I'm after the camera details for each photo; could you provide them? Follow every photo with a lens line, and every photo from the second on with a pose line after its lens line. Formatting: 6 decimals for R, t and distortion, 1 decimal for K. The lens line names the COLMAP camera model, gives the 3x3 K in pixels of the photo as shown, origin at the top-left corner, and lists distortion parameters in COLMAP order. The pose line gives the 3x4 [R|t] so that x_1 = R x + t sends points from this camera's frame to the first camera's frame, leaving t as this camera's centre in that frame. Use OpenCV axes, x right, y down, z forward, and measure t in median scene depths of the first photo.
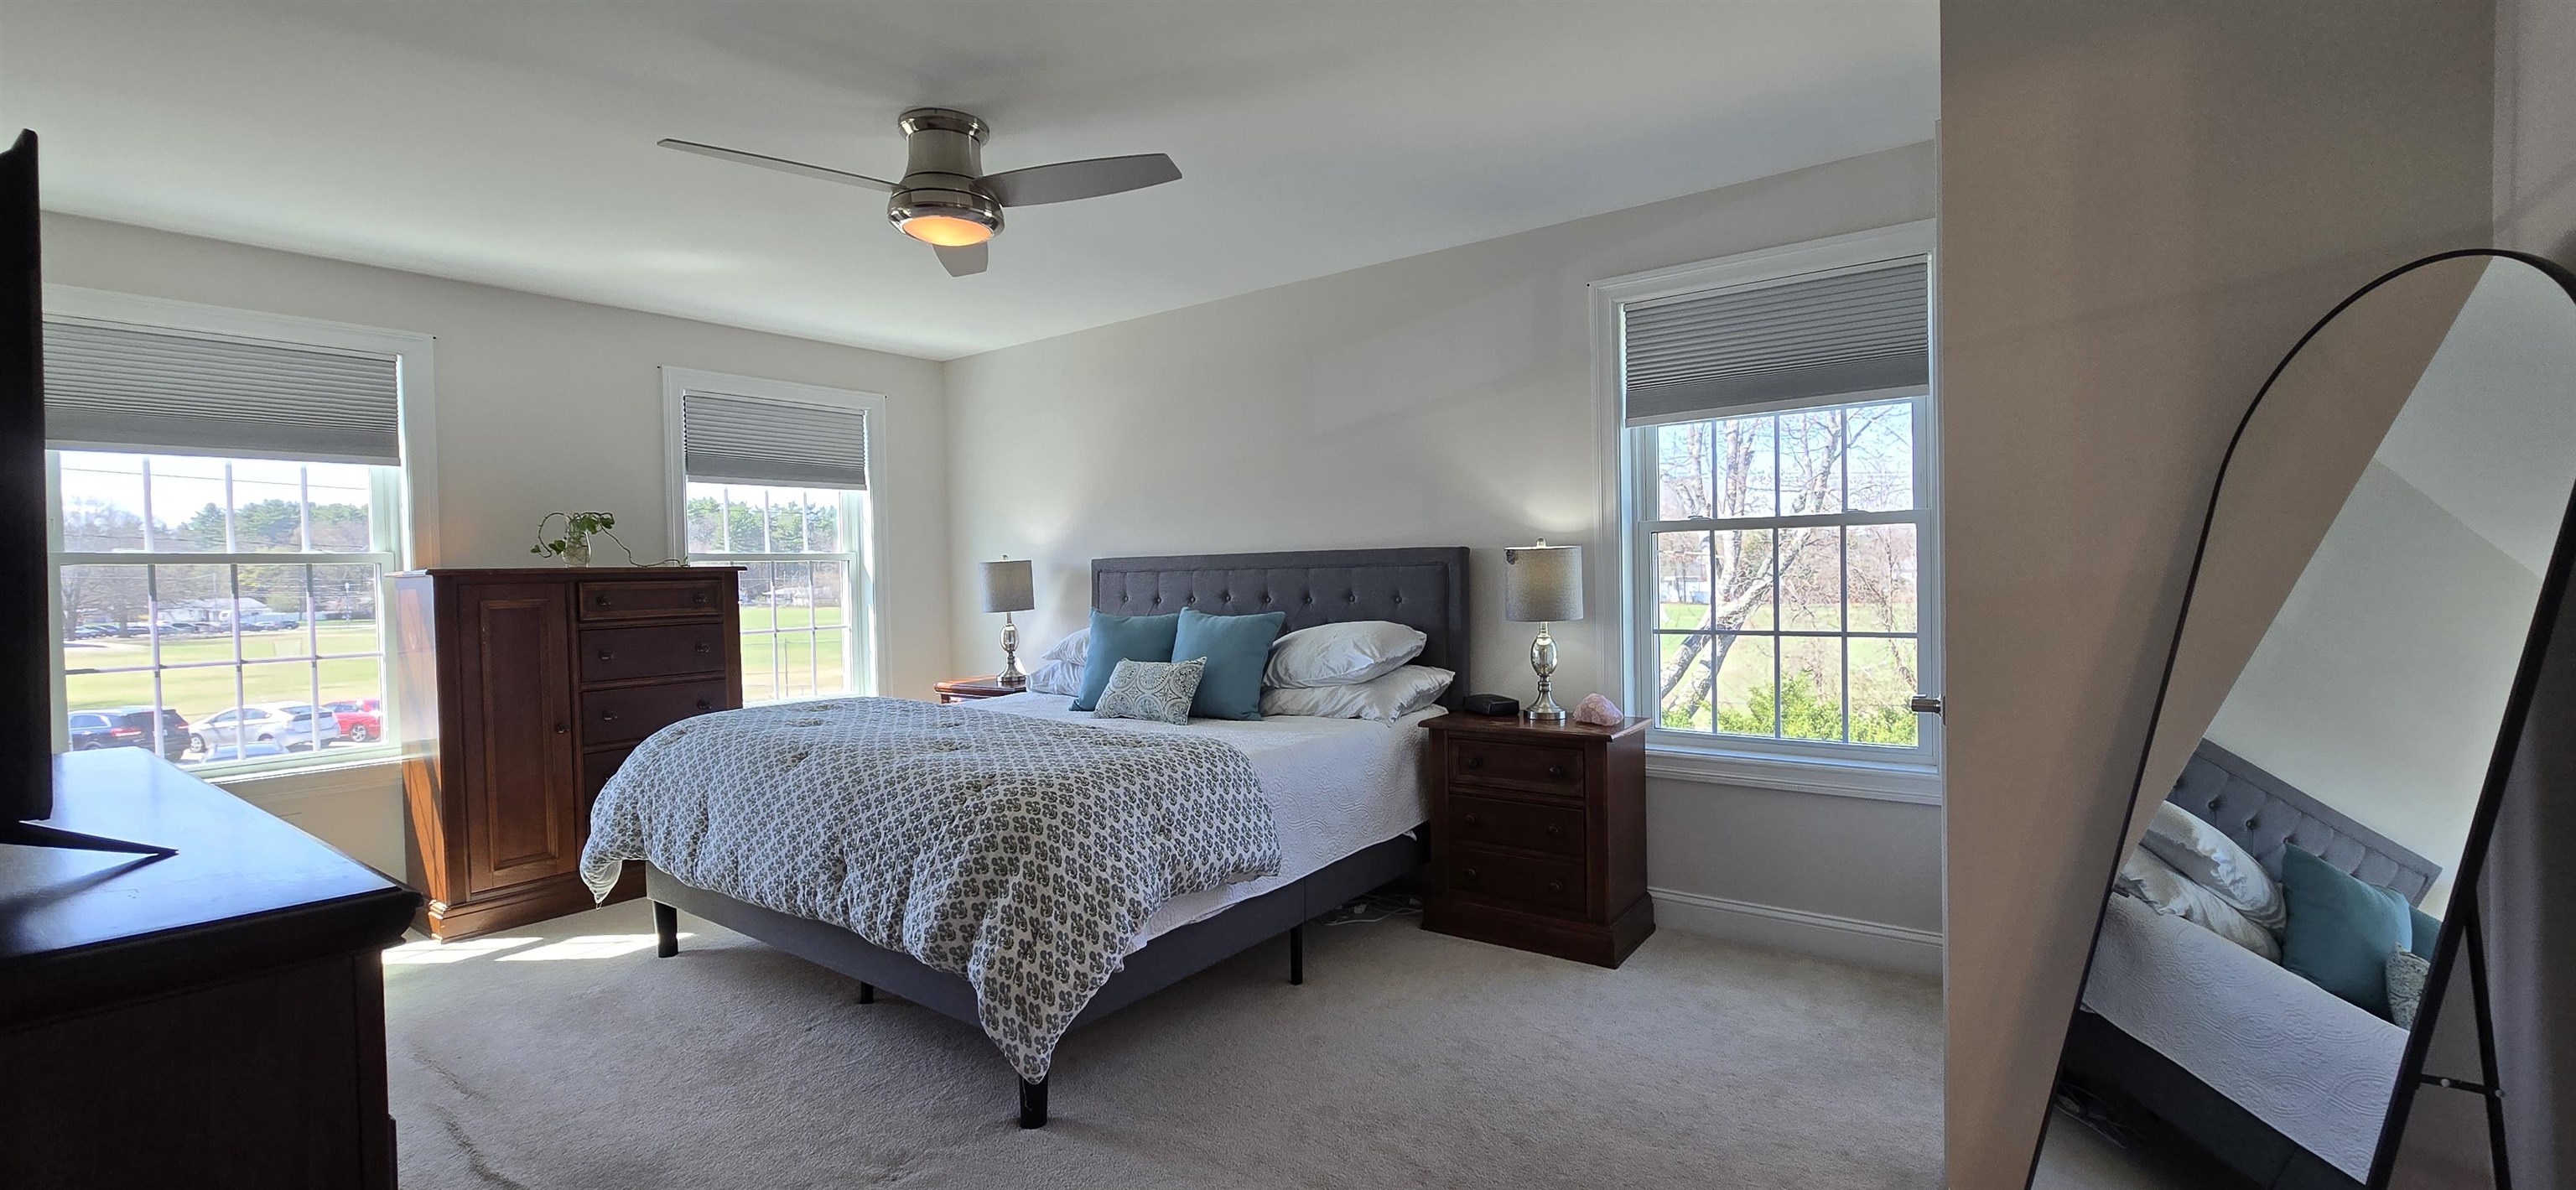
lens RADIAL K [[1051.0, 0, 1308.8], [0, 1051.0, 595.5], [0, 0, 1]] dist [-0.004371, -0.000151]
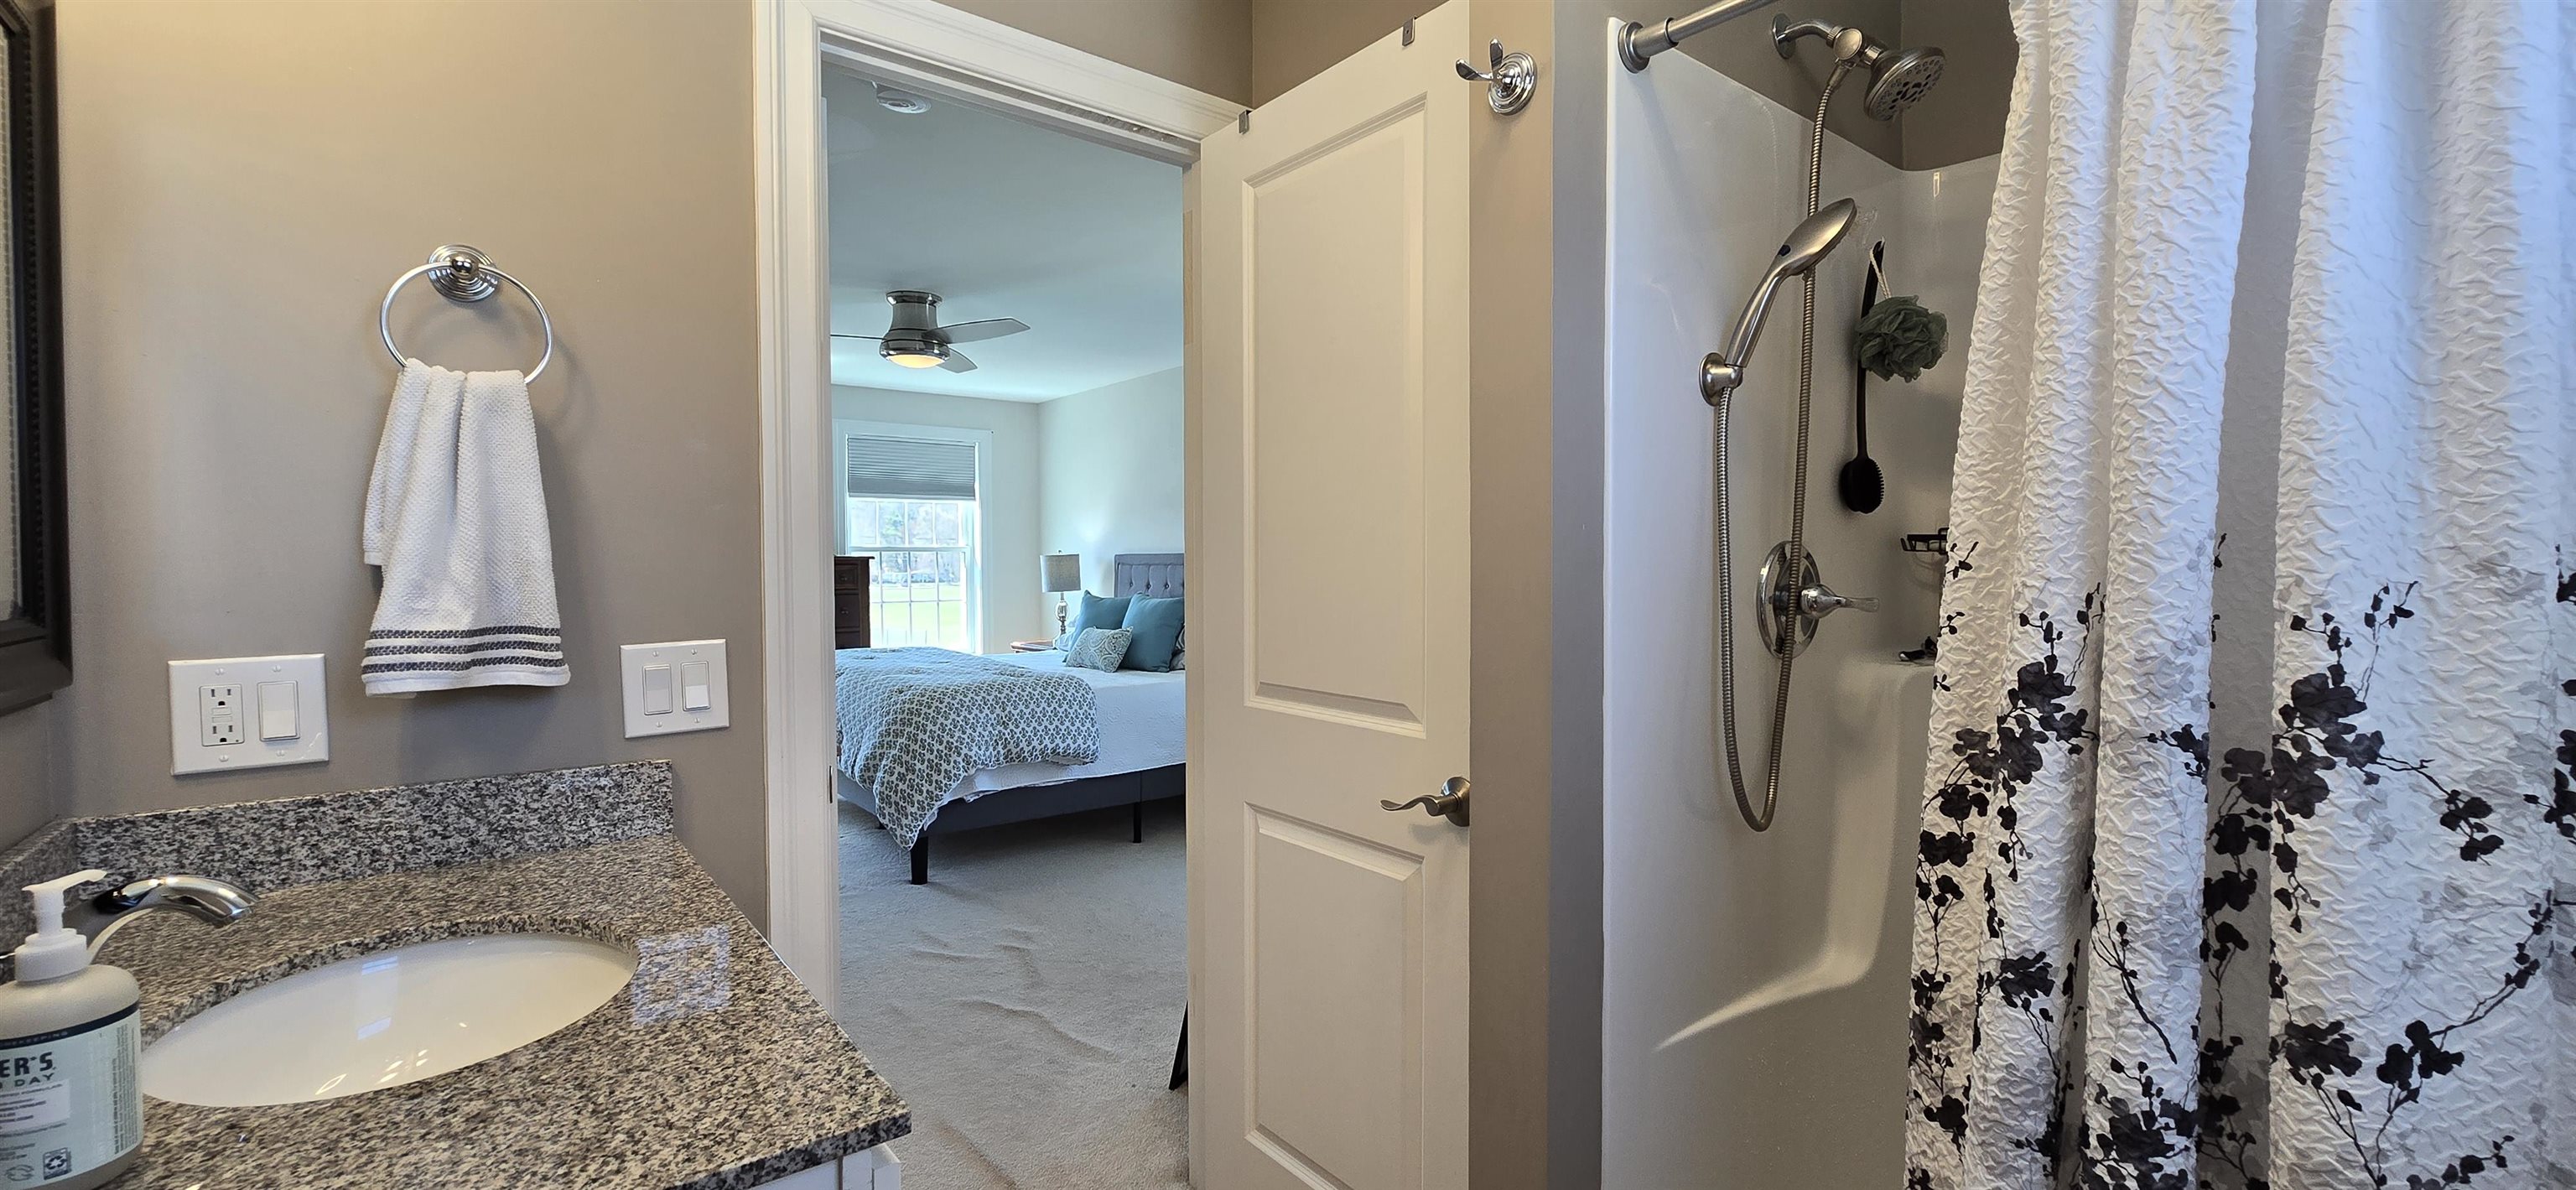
lens RADIAL K [[1048.5, 0, 1257.3], [0, 1048.5, 592.1], [0, 0, 1]] dist [0.024756, -0.000001]
pose [[0.961588, 0.025291, -0.273329, 0.489248], [-0.022151, 0.999648, 0.014568, -0.014235], [0.273602, -0.007954, 0.961810, -0.349844]]
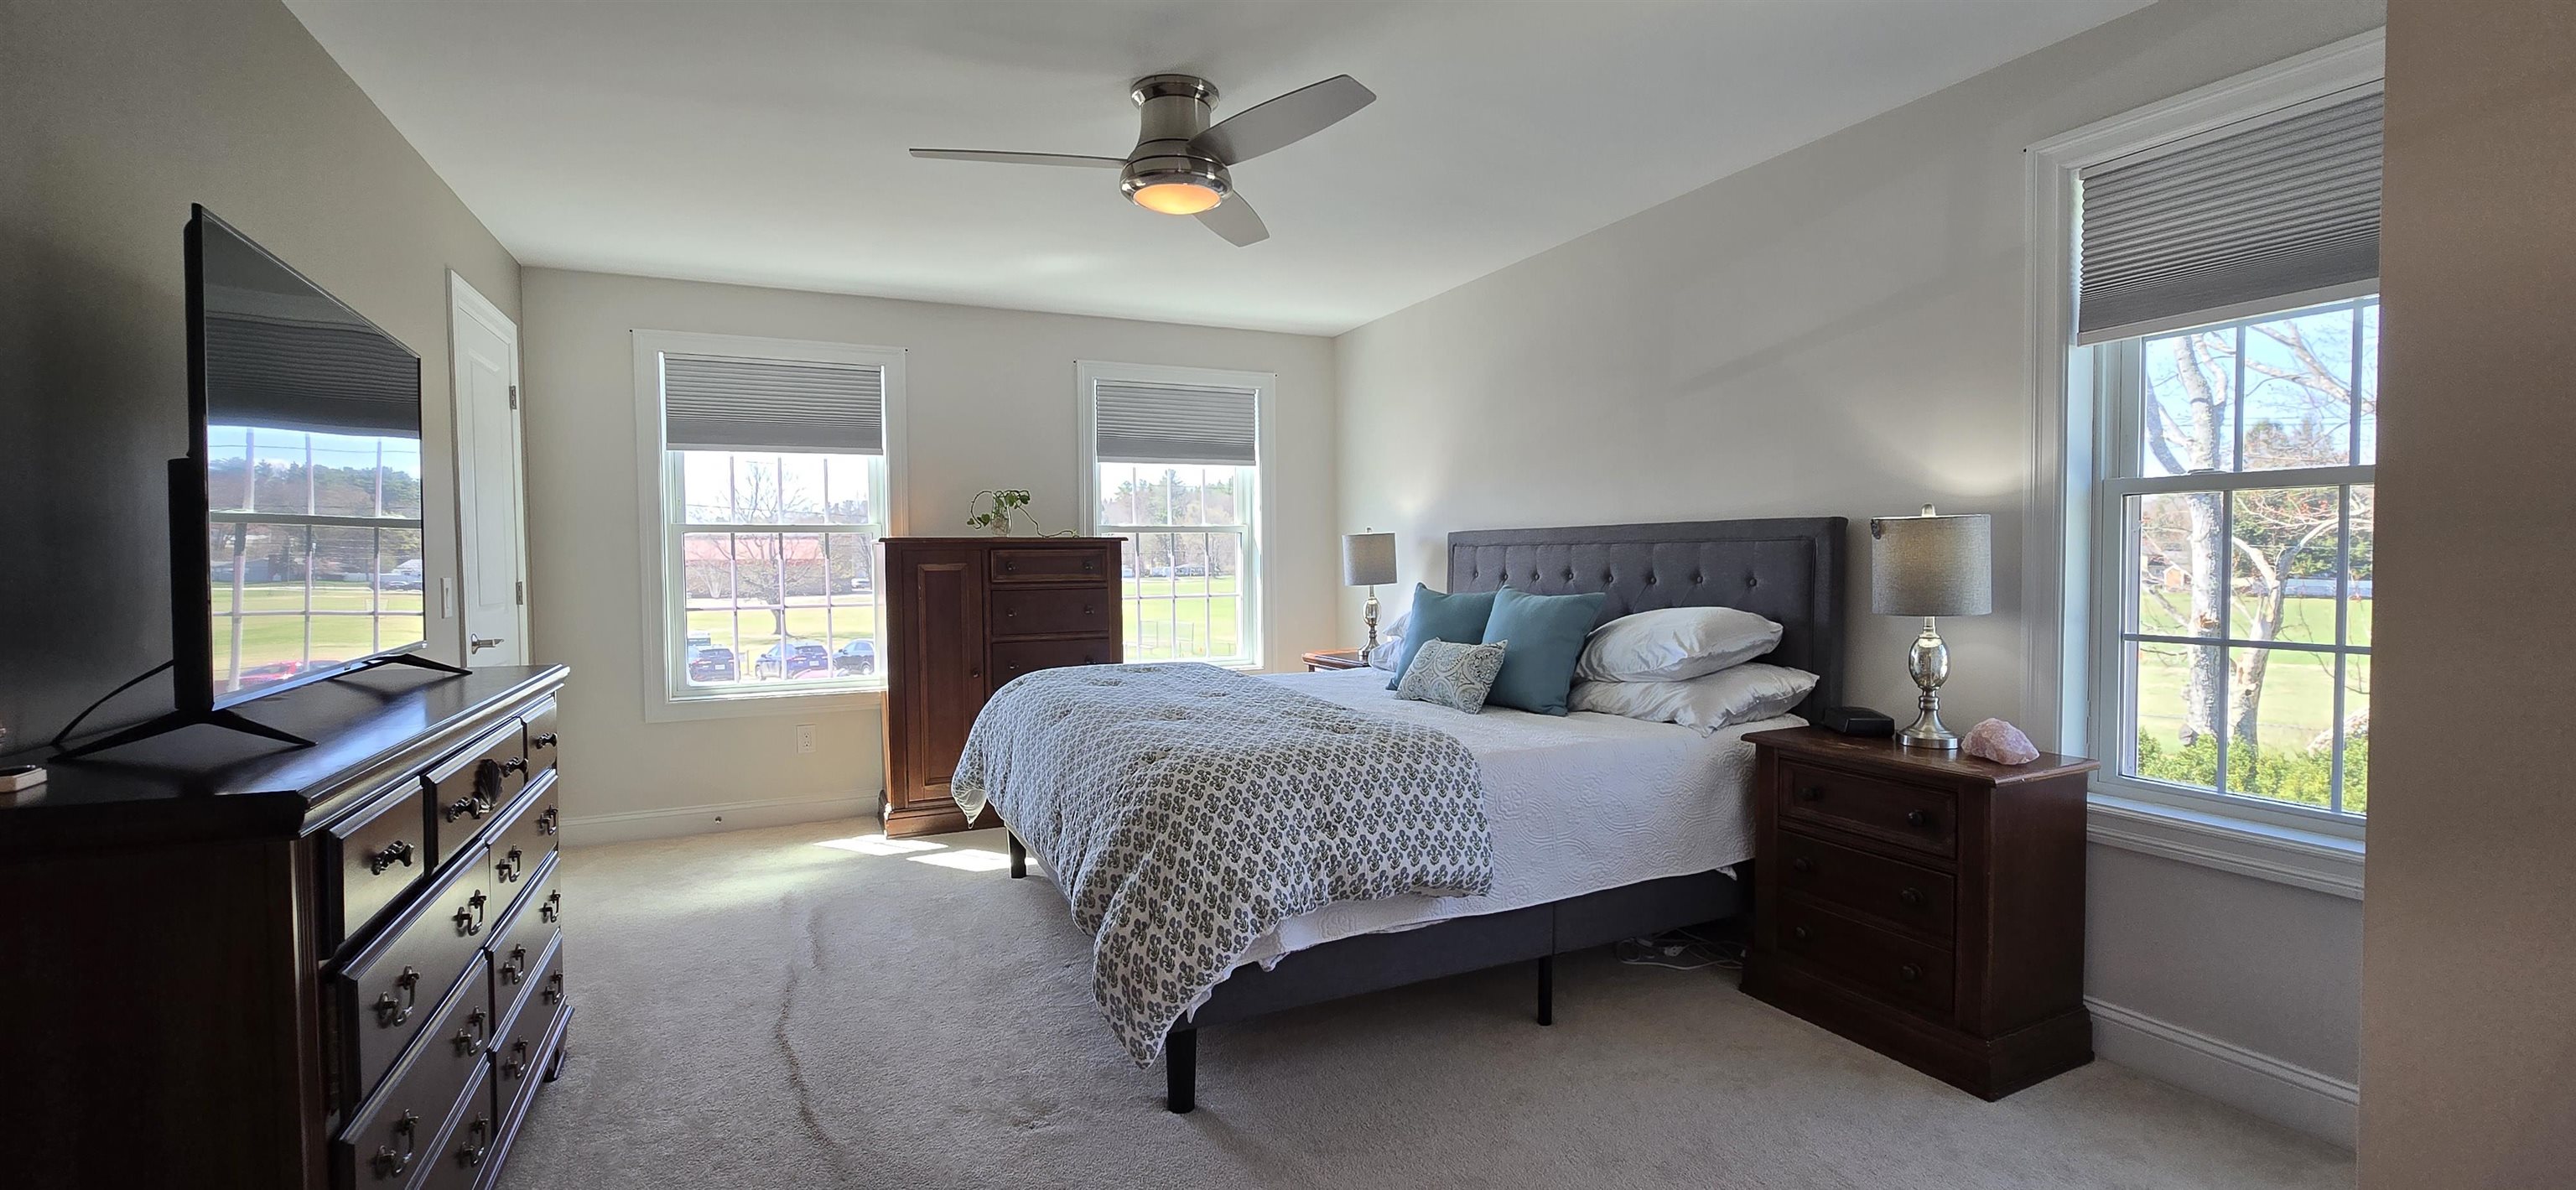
lens RADIAL K [[1063.0, 0, 1288.0], [0, 1063.0, 600.0], [0, 0, 1]] dist [-0.002048, -0.000178]
pose [[0.879310, 0.033289, -0.475085, 0.181576], [-0.020626, 0.999280, 0.031844, -0.001226], [0.475803, -0.018202, 0.879364, 0.122173]]
